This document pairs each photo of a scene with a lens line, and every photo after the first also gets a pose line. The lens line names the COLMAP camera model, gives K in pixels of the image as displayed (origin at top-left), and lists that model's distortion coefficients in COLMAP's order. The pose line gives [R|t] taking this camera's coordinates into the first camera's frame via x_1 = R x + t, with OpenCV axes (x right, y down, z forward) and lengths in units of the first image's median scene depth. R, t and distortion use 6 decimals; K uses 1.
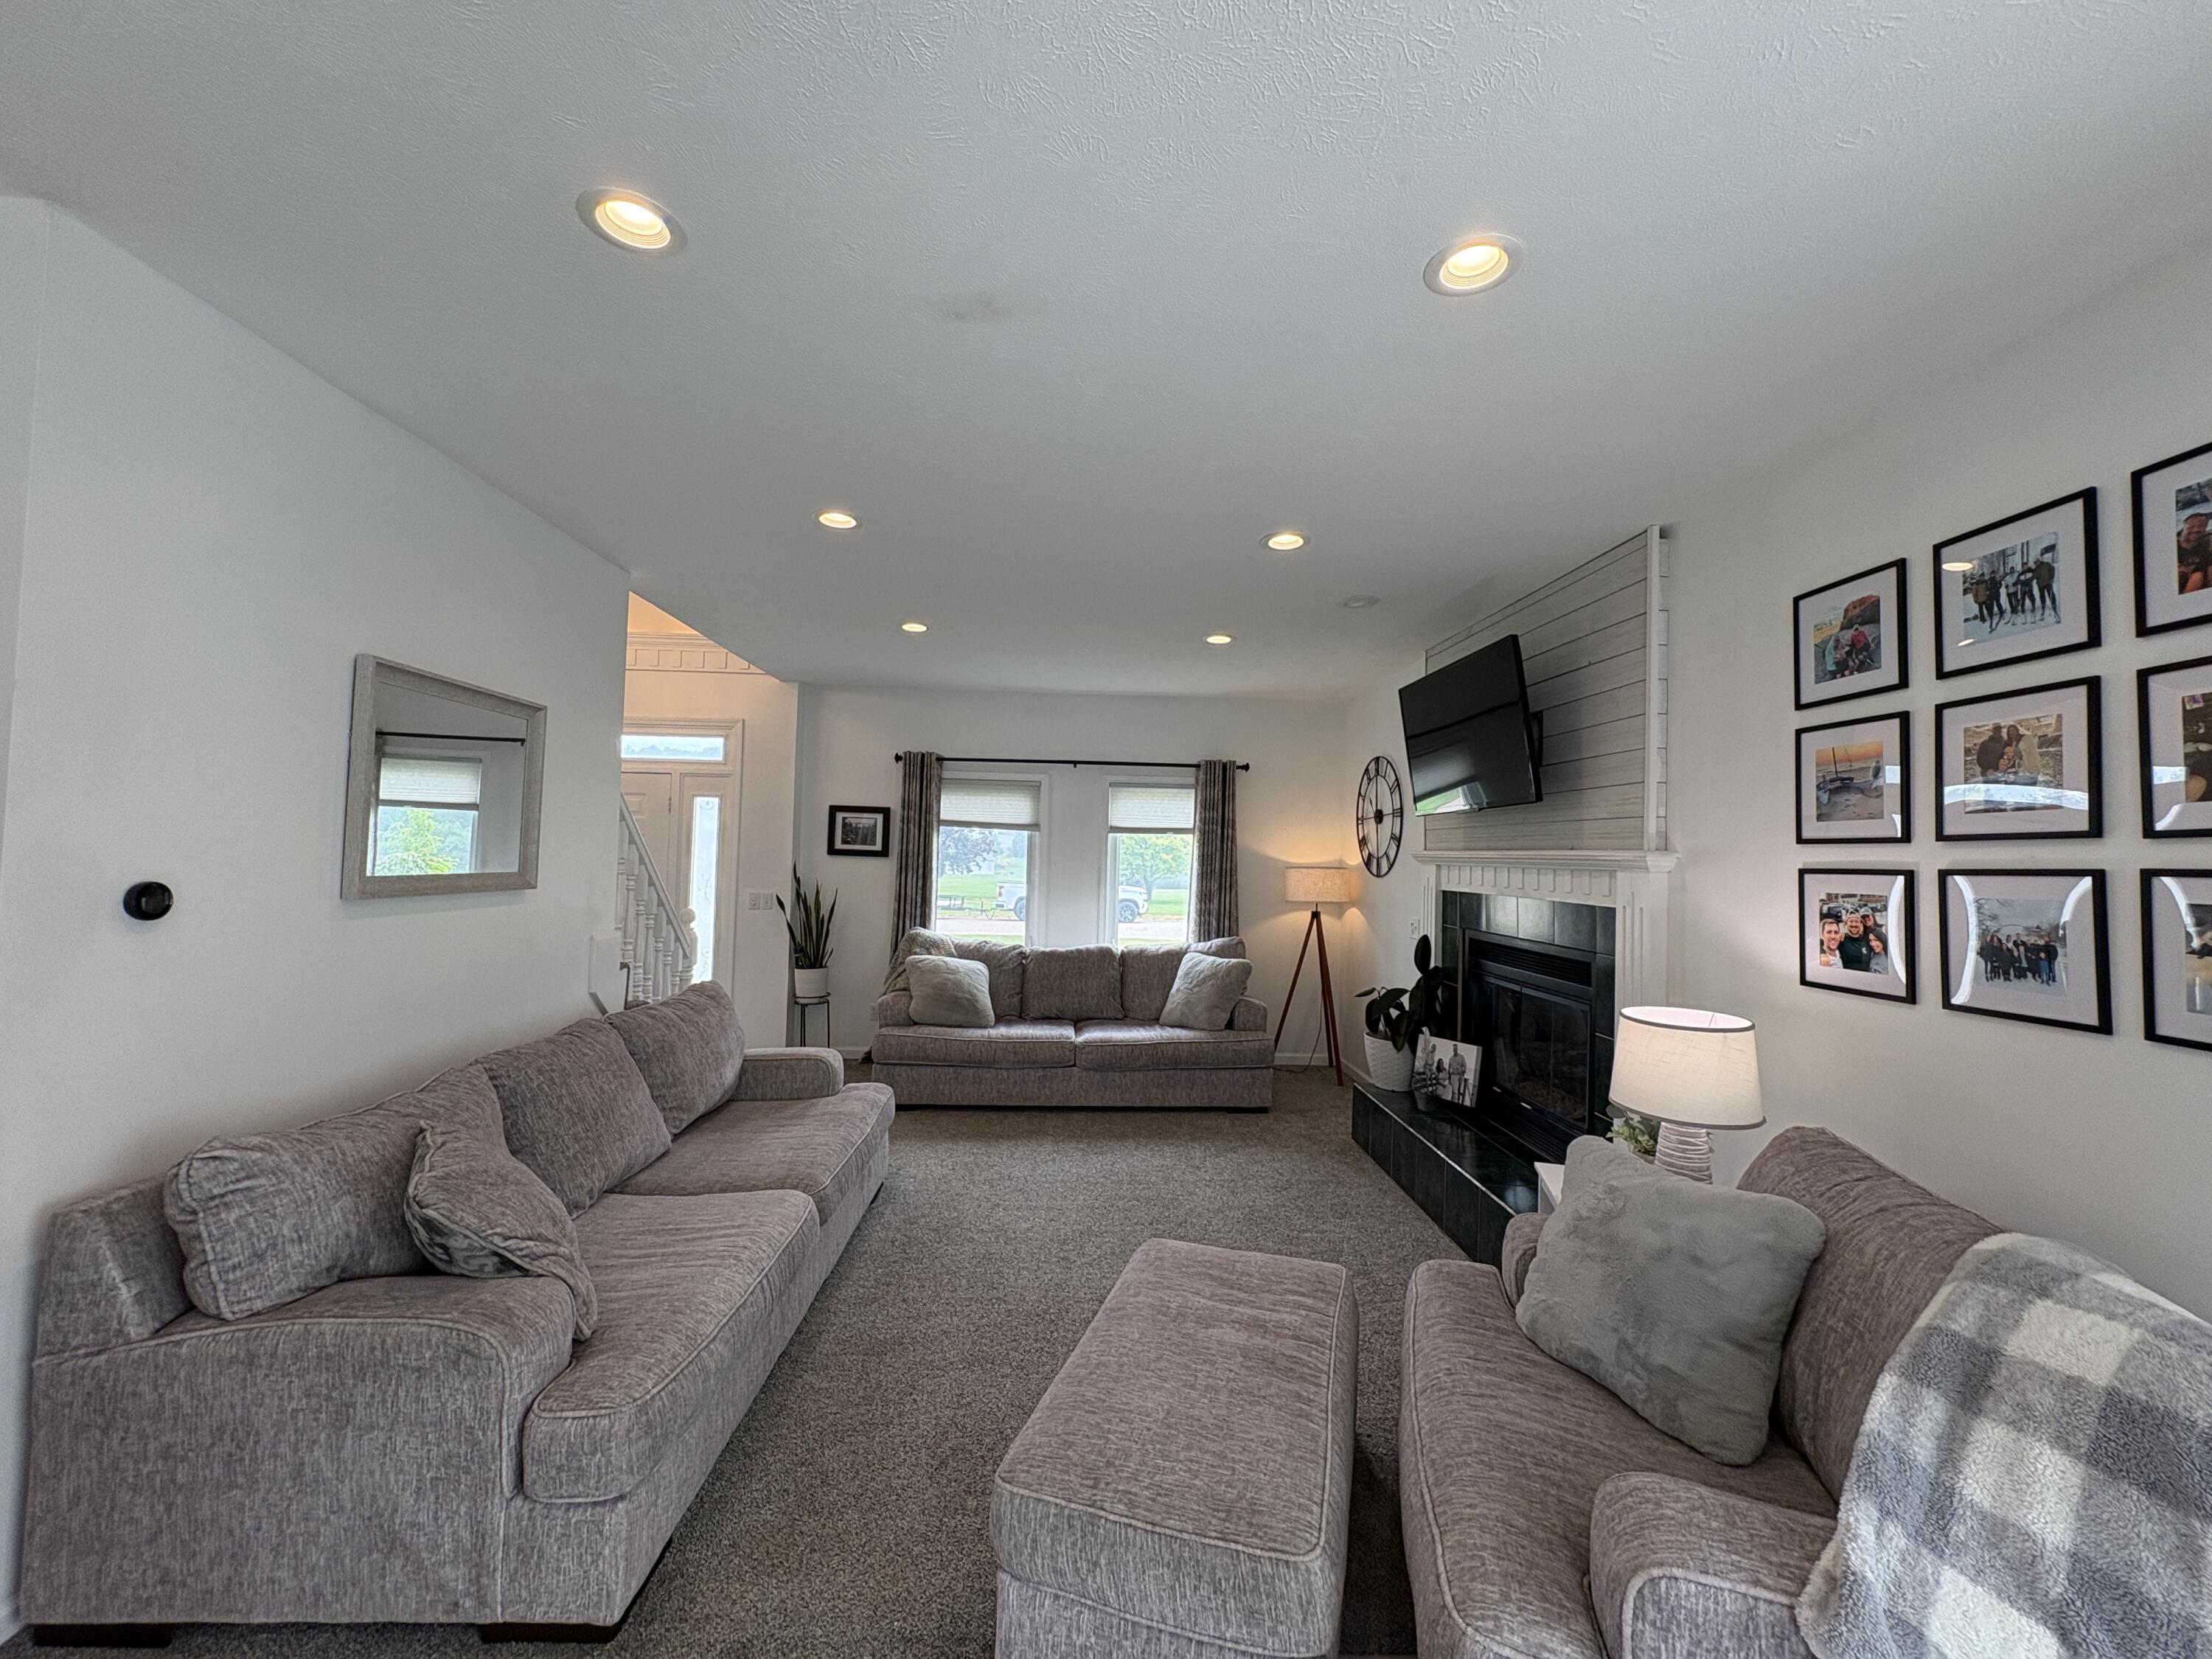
lens RADIAL K [[878.2, 0, 1103.0], [0, 878.2, 826.8], [0, 0, 1]] dist [-0.000964, 0.000467]
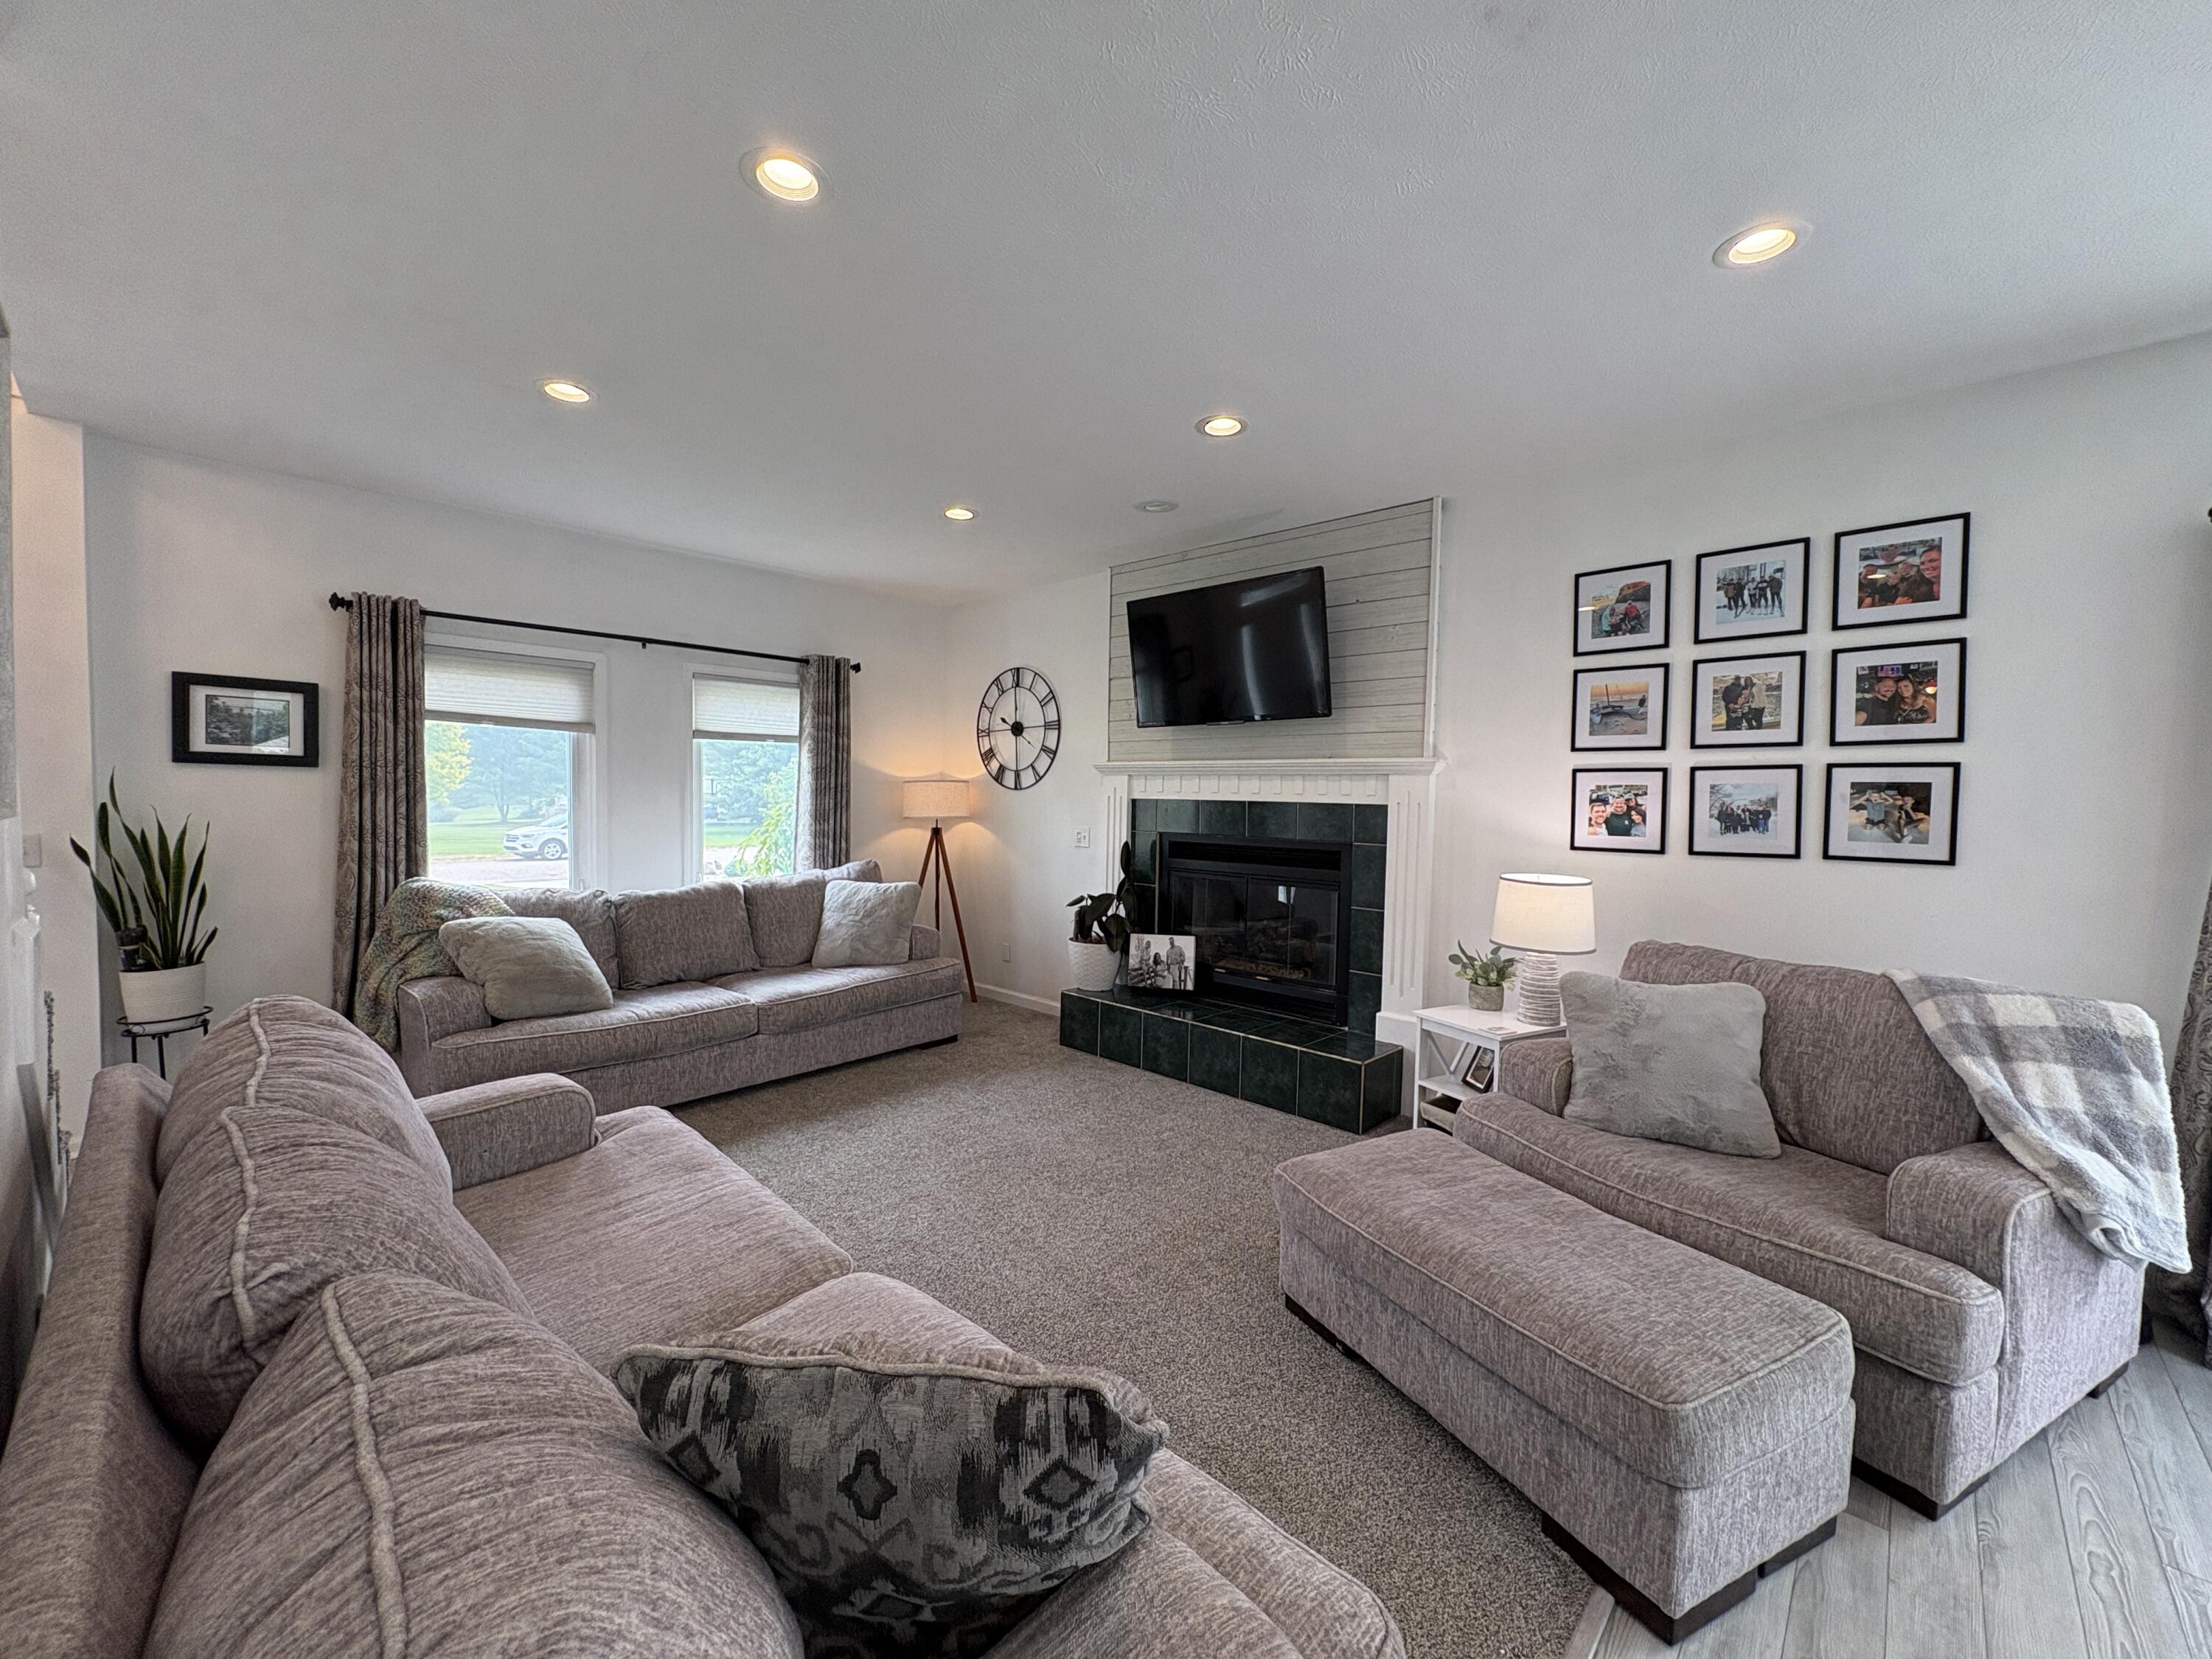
lens RADIAL K [[878.2, 0, 1102.2], [0, 878.2, 828.4], [0, 0, 1]] dist [-0.000964, 0.000467]
pose [[0.712867, -0.041219, 0.700087, -0.603830], [-0.020526, 0.996617, 0.079578, 0.037055], [-0.700998, -0.071098, 0.709610, 0.415559]]
